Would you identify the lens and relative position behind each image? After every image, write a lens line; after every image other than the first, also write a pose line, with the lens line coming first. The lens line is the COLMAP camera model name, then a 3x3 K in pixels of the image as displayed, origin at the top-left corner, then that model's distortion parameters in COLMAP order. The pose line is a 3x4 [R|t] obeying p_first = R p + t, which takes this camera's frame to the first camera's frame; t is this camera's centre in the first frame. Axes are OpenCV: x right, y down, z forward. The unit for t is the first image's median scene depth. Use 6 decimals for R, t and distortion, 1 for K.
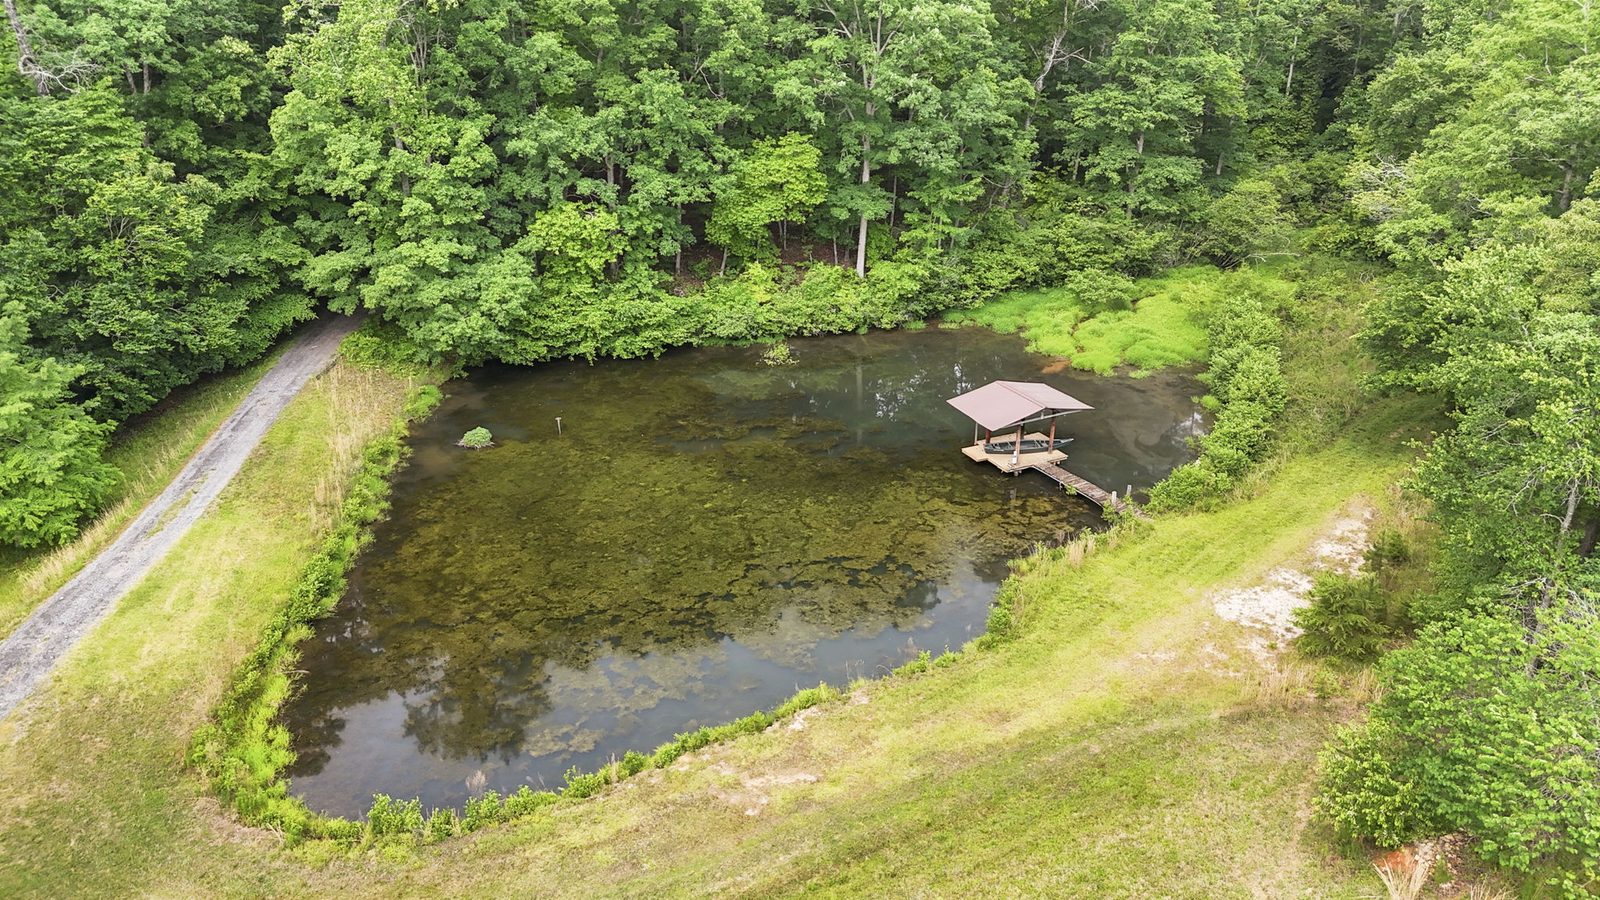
lens RADIAL K [[1173.9, 0, 803.8], [0, 1173.9, 451.2], [0, 0, 1]] dist [0.065533, -0.033259]
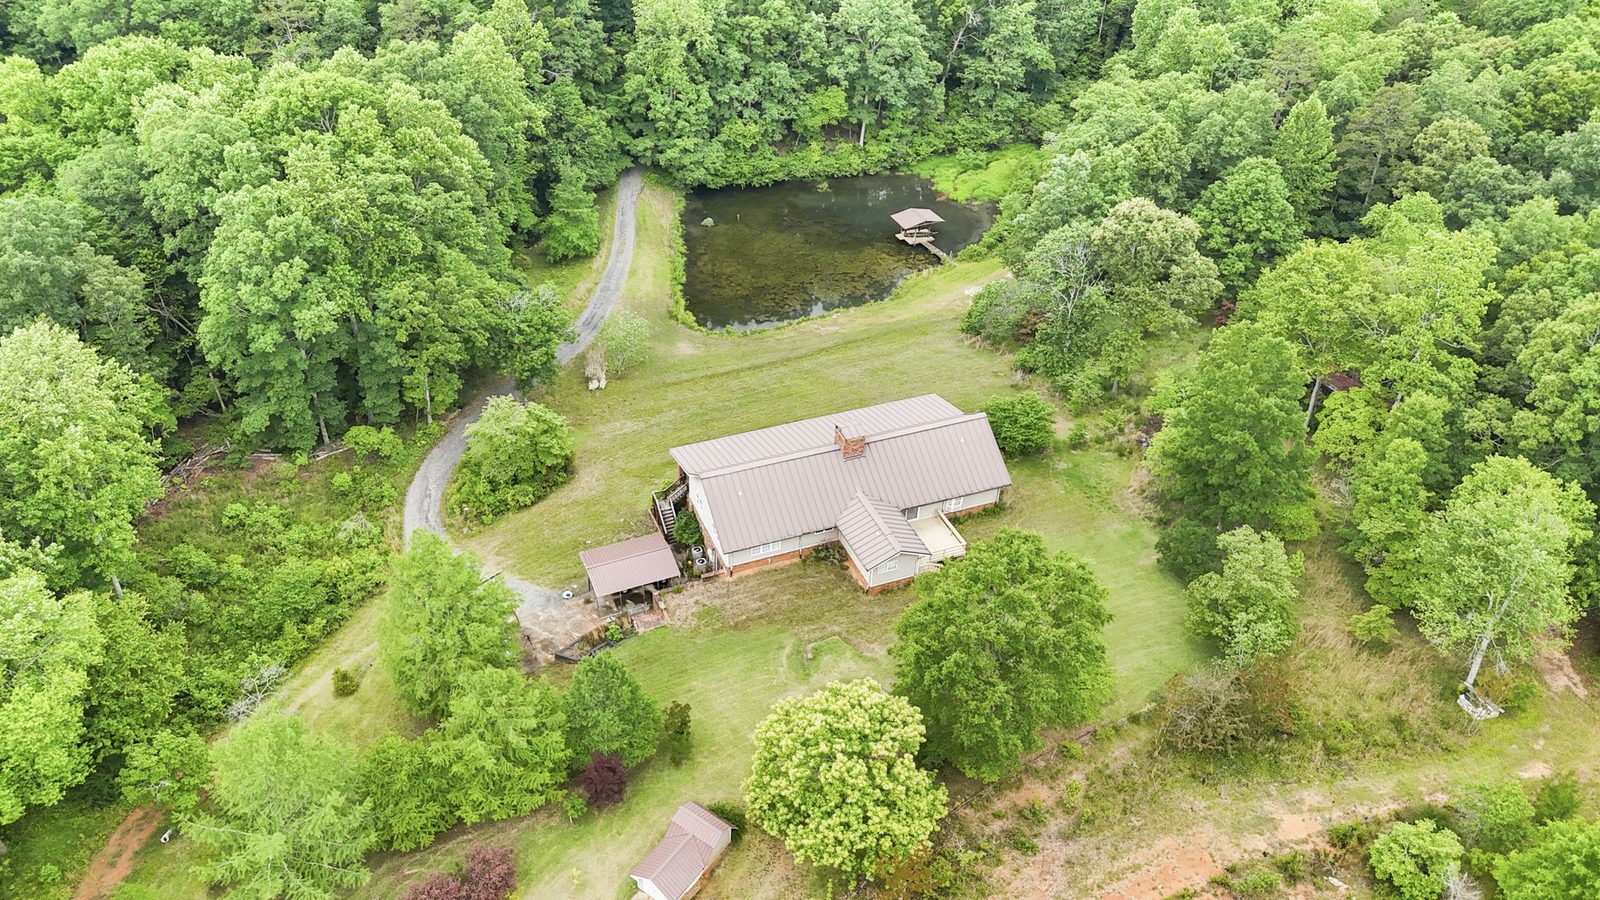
lens RADIAL K [[1173.9, 0, 807.3], [0, 1173.9, 448.3], [0, 0, 1]] dist [0.065533, -0.033259]
pose [[0.999102, 0.040111, 0.013622, -0.068012], [-0.042064, 0.977411, 0.207120, -0.061805], [-0.005006, -0.207507, 0.978221, -1.449617]]
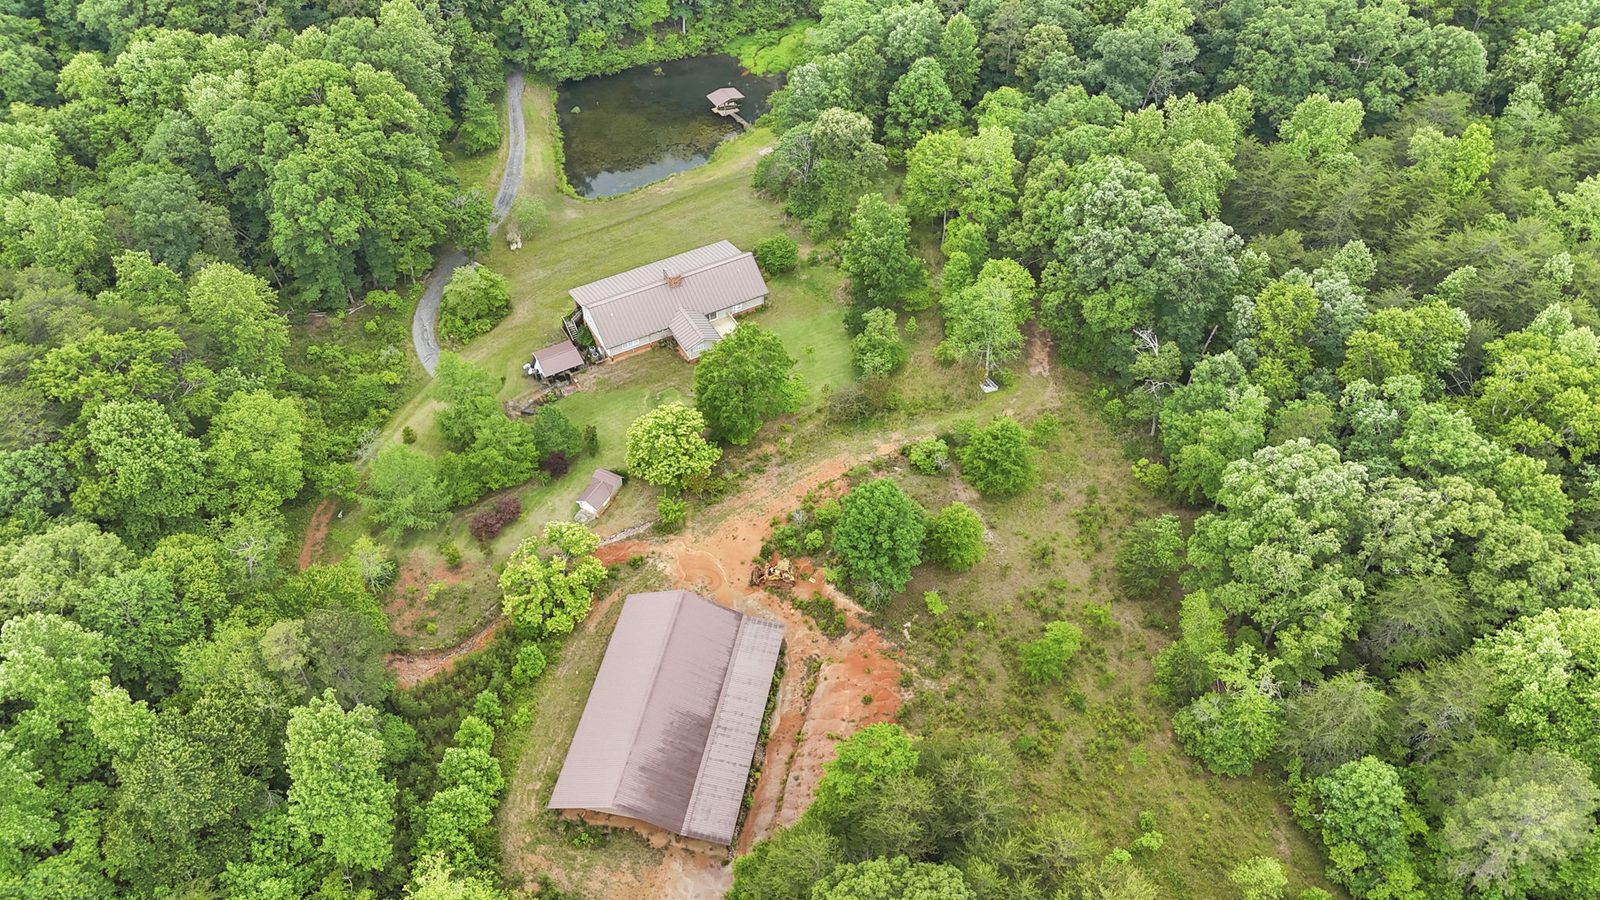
lens RADIAL K [[1173.9, 0, 807.1], [0, 1173.9, 443.0], [0, 0, 1]] dist [0.065533, -0.033259]
pose [[0.994627, -0.066881, 0.079021, 0.060791], [0.031747, 0.923579, 0.382091, -0.381757], [-0.098537, -0.377529, 0.920740, -2.462591]]
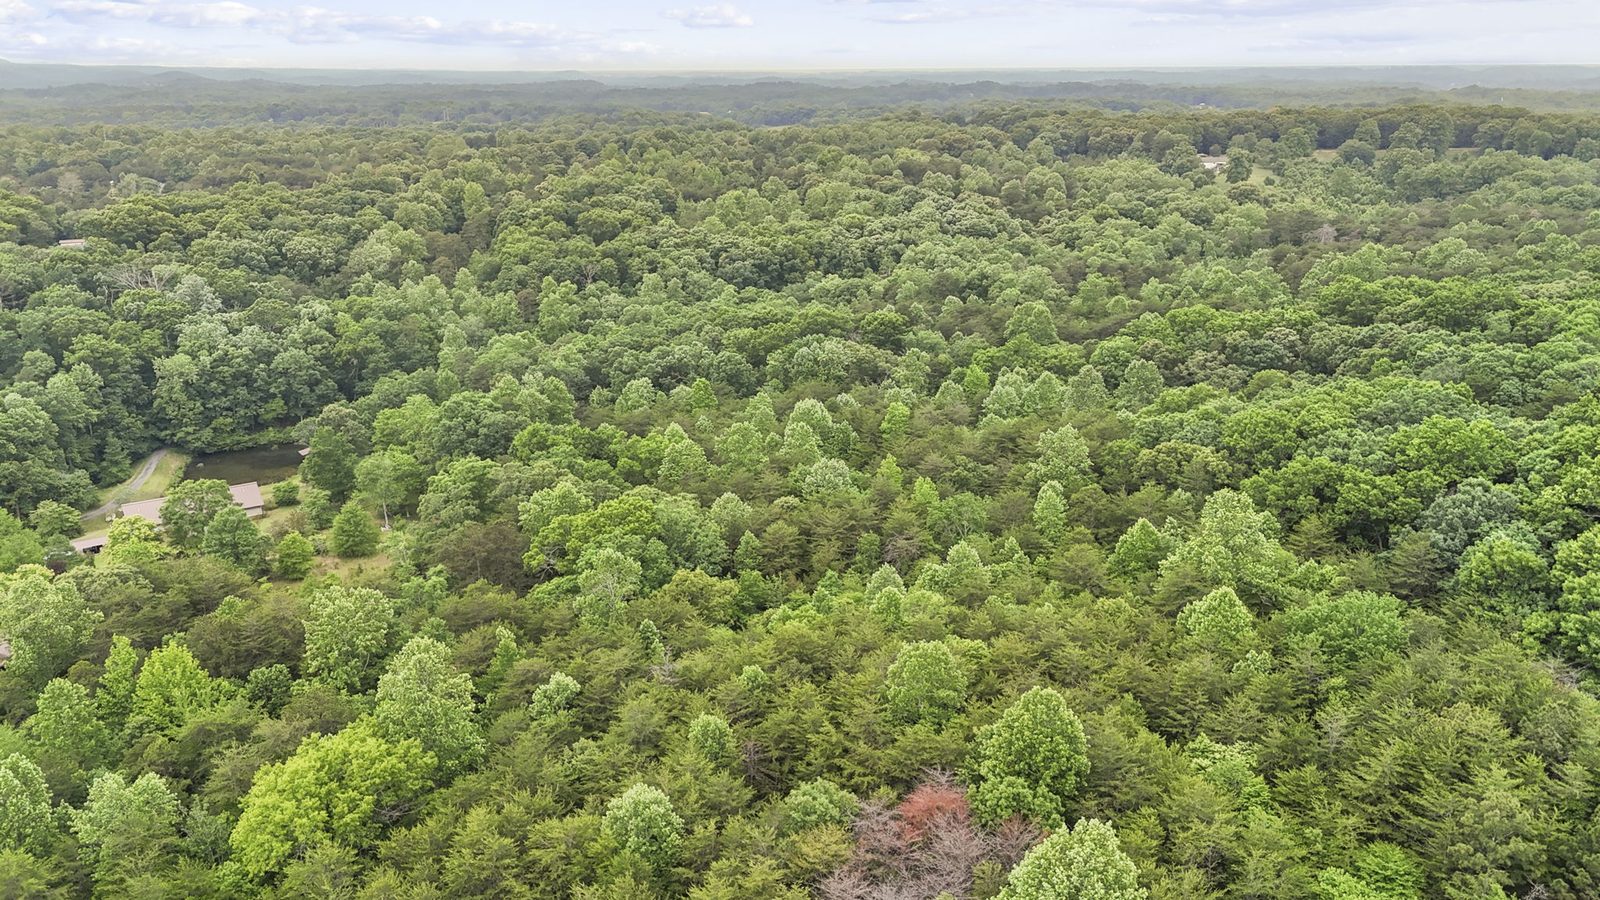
lens RADIAL K [[1173.9, 0, 797.3], [0, 1173.9, 444.9], [0, 0, 1]] dist [0.065533, -0.033259]
pose [[0.975356, -0.058306, 0.212791, 1.000808], [0.086585, 0.988233, -0.126092, 0.678905], [-0.202936, 0.141409, 0.968928, -3.945314]]
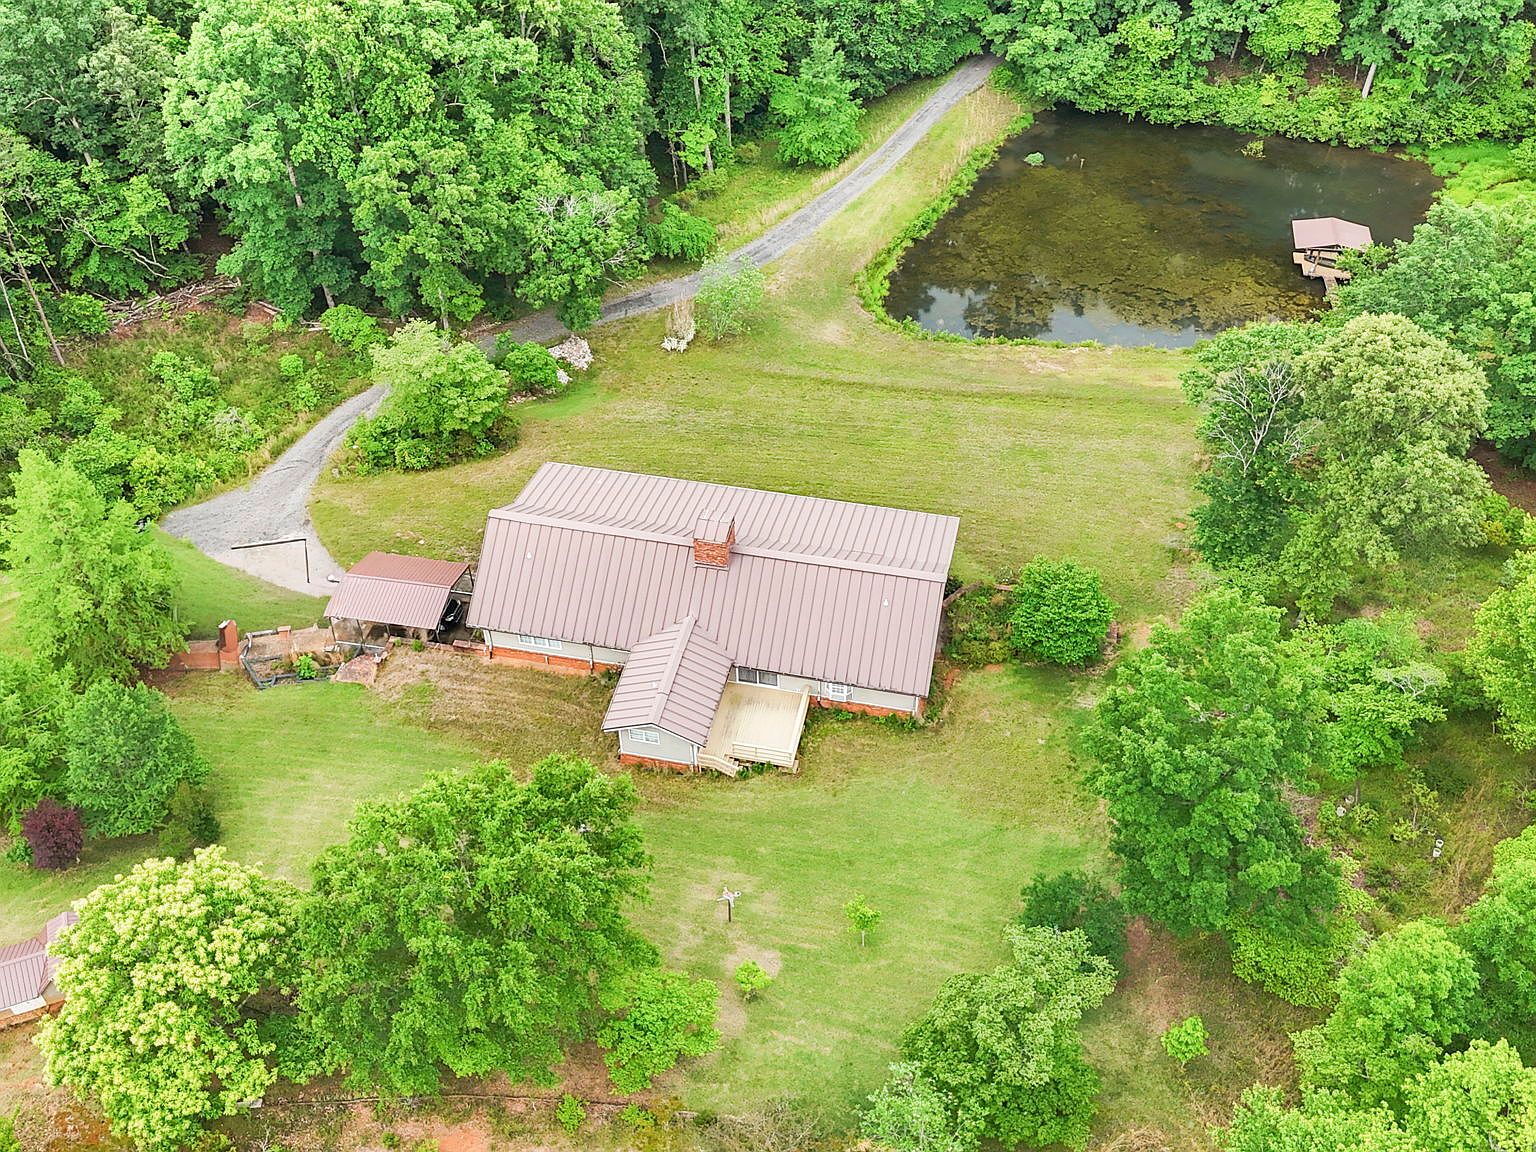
lens RADIAL K [[1517.7, 0, 777.3], [0, 1517.7, 585.5], [0, 0, 1]] dist [0.048706, 0.000000]
pose [[0.813746, 0.404468, -0.417399, 0.542974], [-0.234091, 0.885396, 0.401591, -0.241240], [0.531995, -0.229083, 0.815170, -1.052670]]
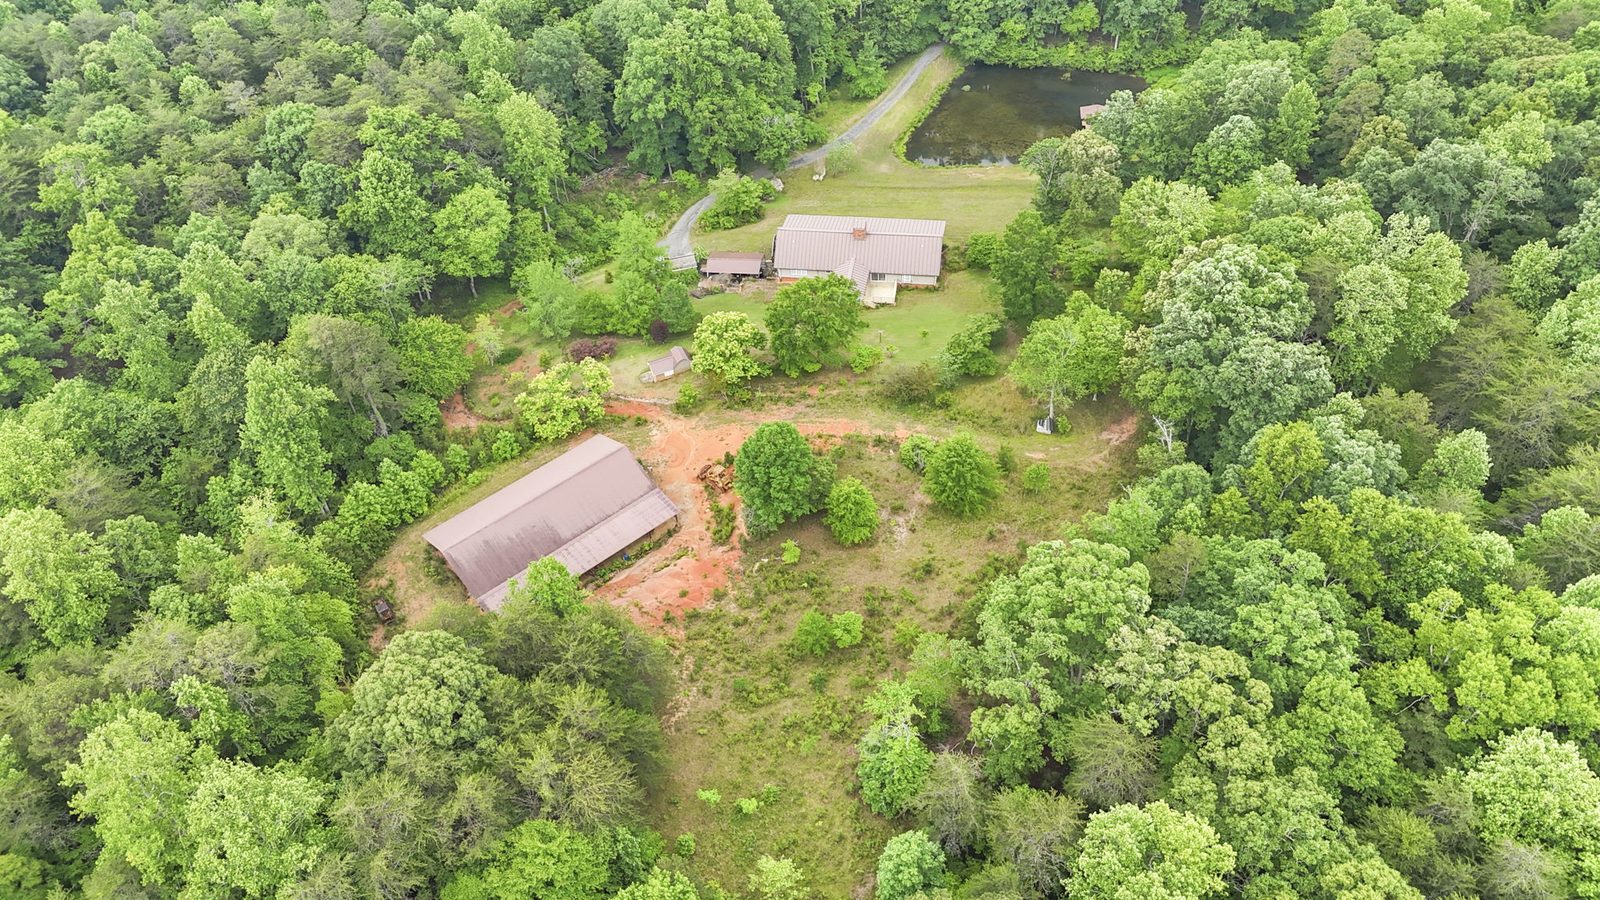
lens RADIAL K [[1173.9, 0, 807.5], [0, 1173.9, 459.8], [0, 0, 1]] dist [0.065533, -0.033259]
pose [[0.843405, 0.353960, -0.404203, 1.122420], [-0.174837, 0.892181, 0.416468, -0.394436], [0.508035, -0.280581, 0.814355, -2.412459]]
